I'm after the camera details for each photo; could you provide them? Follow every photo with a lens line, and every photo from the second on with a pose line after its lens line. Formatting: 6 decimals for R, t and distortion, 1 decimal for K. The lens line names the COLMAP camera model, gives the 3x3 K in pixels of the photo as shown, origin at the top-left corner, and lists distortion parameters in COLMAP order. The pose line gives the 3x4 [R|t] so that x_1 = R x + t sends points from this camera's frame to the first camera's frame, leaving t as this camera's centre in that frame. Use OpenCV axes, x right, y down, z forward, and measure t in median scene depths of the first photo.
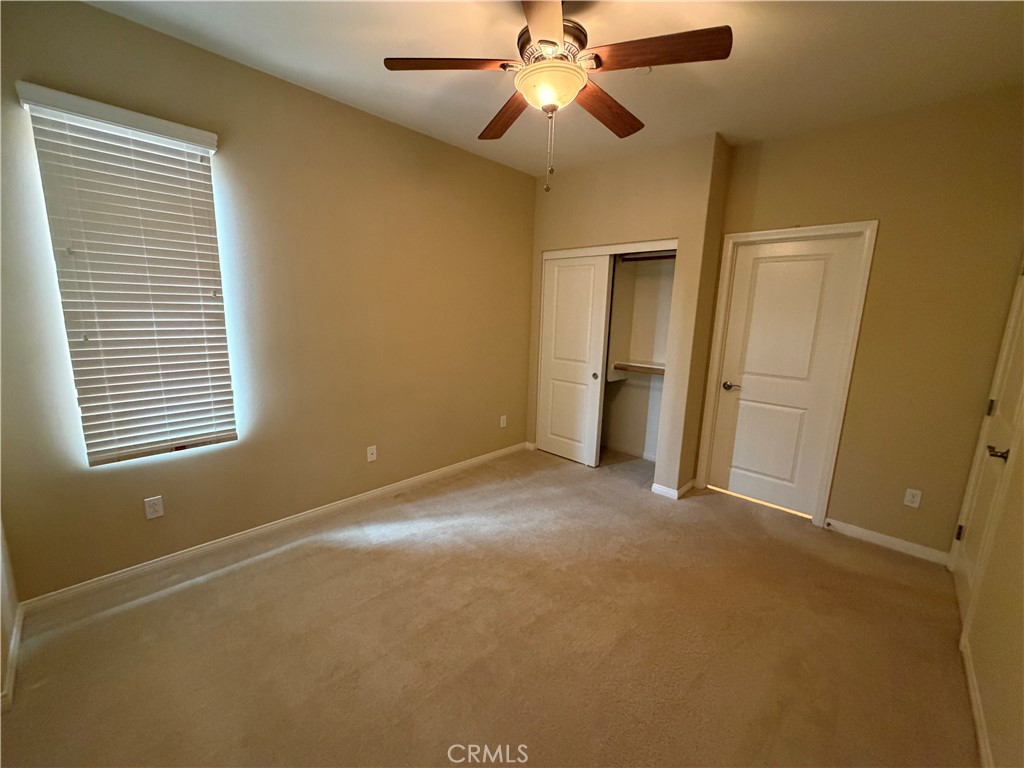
lens RADIAL K [[410.6, 0, 512.0], [0, 410.6, 384.0], [0, 0, 1]] dist [0.002627, 0.000325]
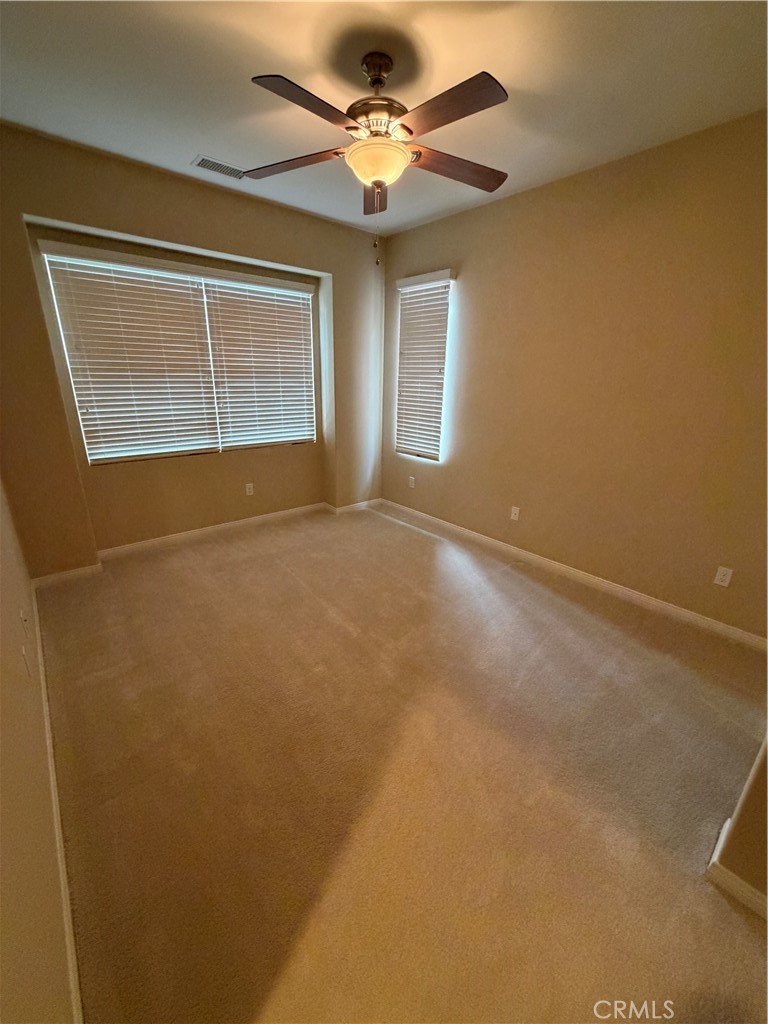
lens RADIAL K [[410.6, 0, 384.0], [0, 410.6, 512.0], [0, 0, 1]] dist [0.002627, 0.000325]
pose [[-0.106413, 0.294647, -0.949663, 1.034325], [-0.199780, 0.929273, 0.310707, -0.152592], [0.974045, 0.222787, -0.040022, 0.941443]]
